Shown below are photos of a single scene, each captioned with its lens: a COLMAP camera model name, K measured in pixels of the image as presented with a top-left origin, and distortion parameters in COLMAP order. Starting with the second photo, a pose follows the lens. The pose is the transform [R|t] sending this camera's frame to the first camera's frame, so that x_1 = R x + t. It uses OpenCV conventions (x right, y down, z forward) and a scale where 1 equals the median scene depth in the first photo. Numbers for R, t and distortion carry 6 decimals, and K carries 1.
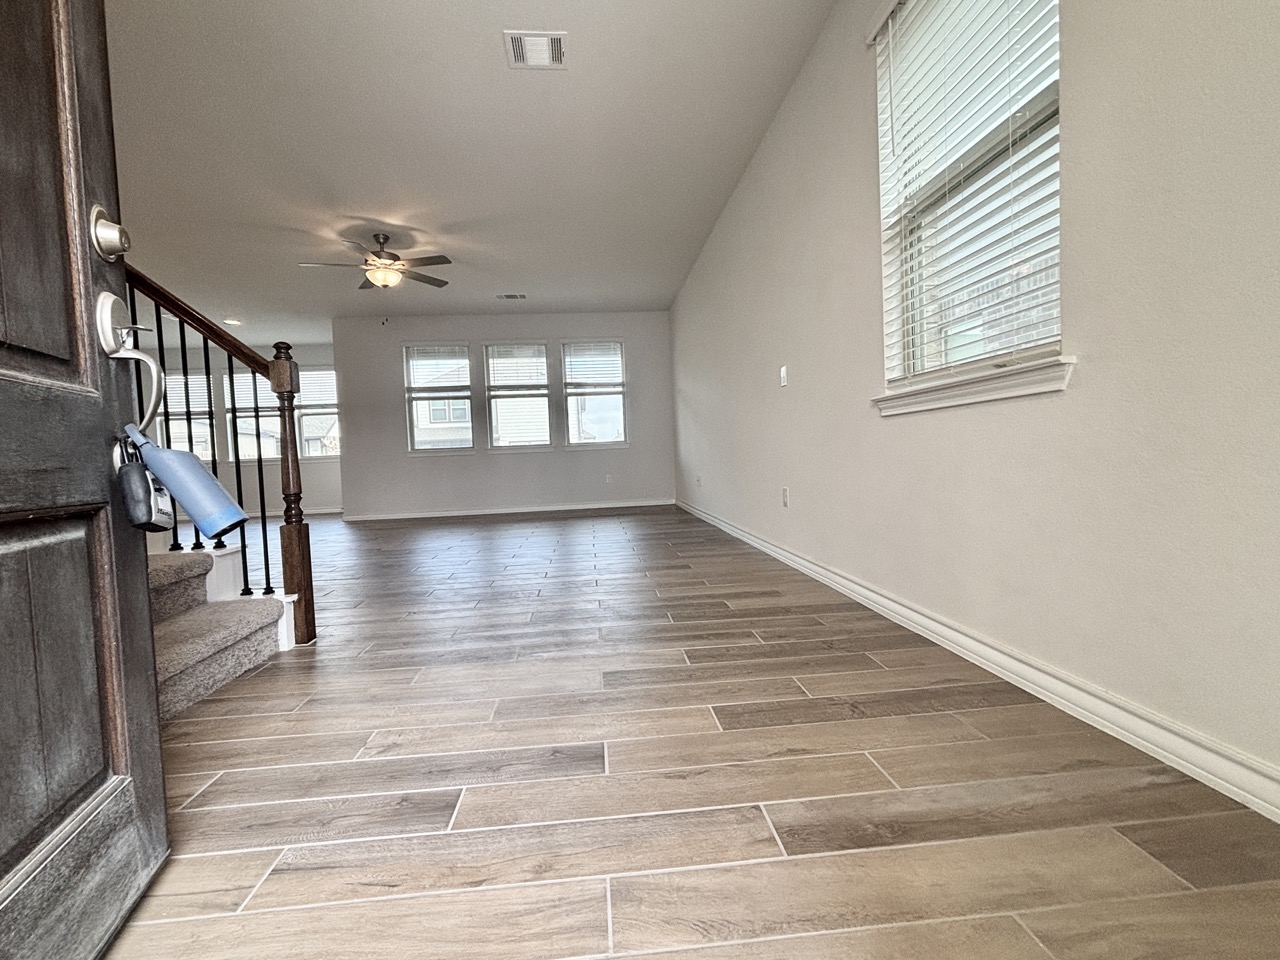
lens RADIAL K [[535.2, 0, 647.4], [0, 535.2, 484.8], [0, 0, 1]] dist [0.001085, 0.000118]
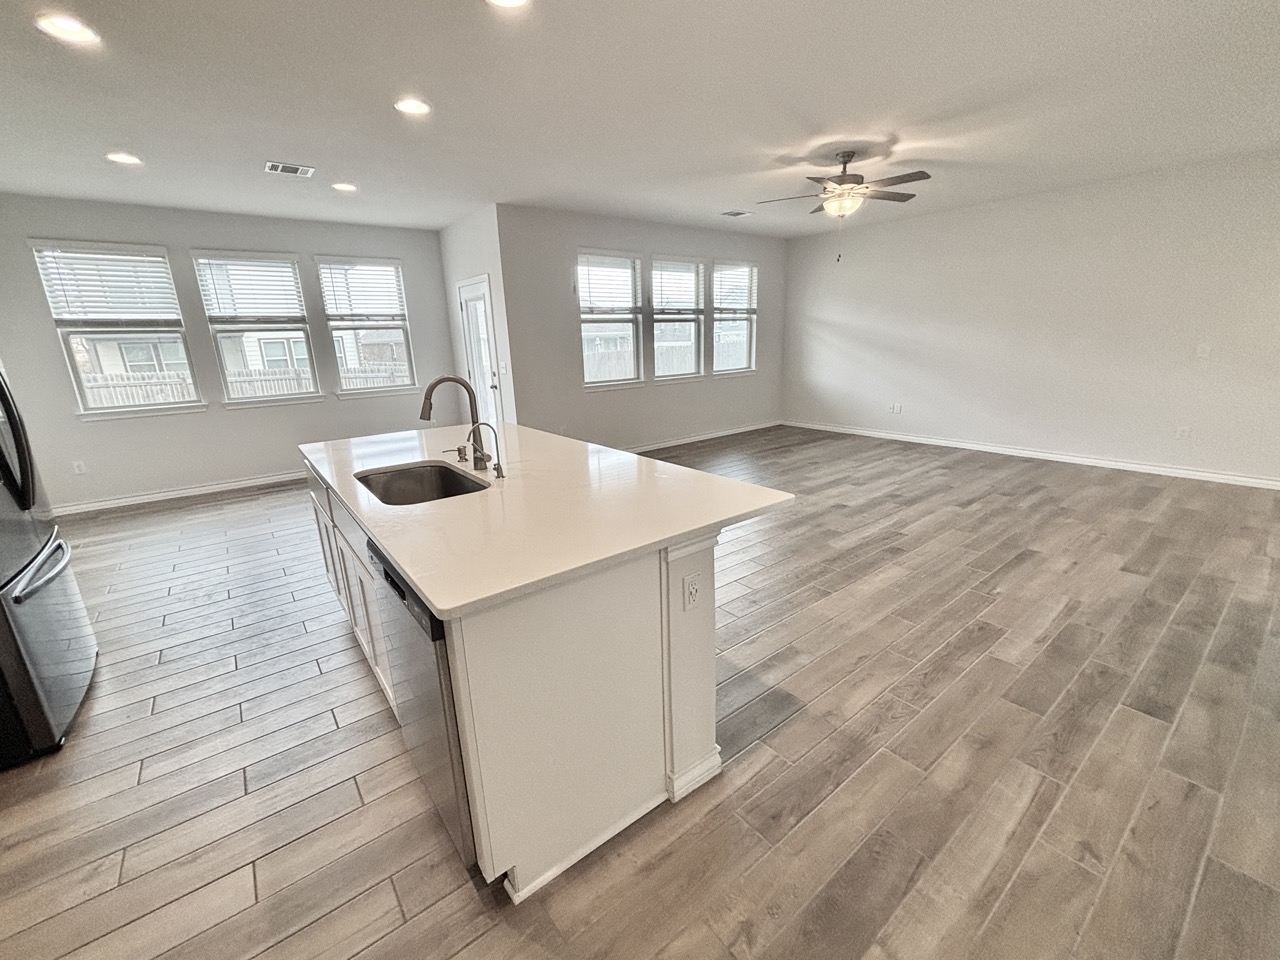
lens RADIAL K [[535.2, 0, 637.8], [0, 535.2, 482.4], [0, 0, 1]] dist [0.001085, 0.000118]
pose [[0.846597, -0.120924, 0.518316, -0.808116], [0.021364, 0.980784, 0.193923, -0.074924], [-0.531806, -0.153101, 0.832912, 0.242386]]
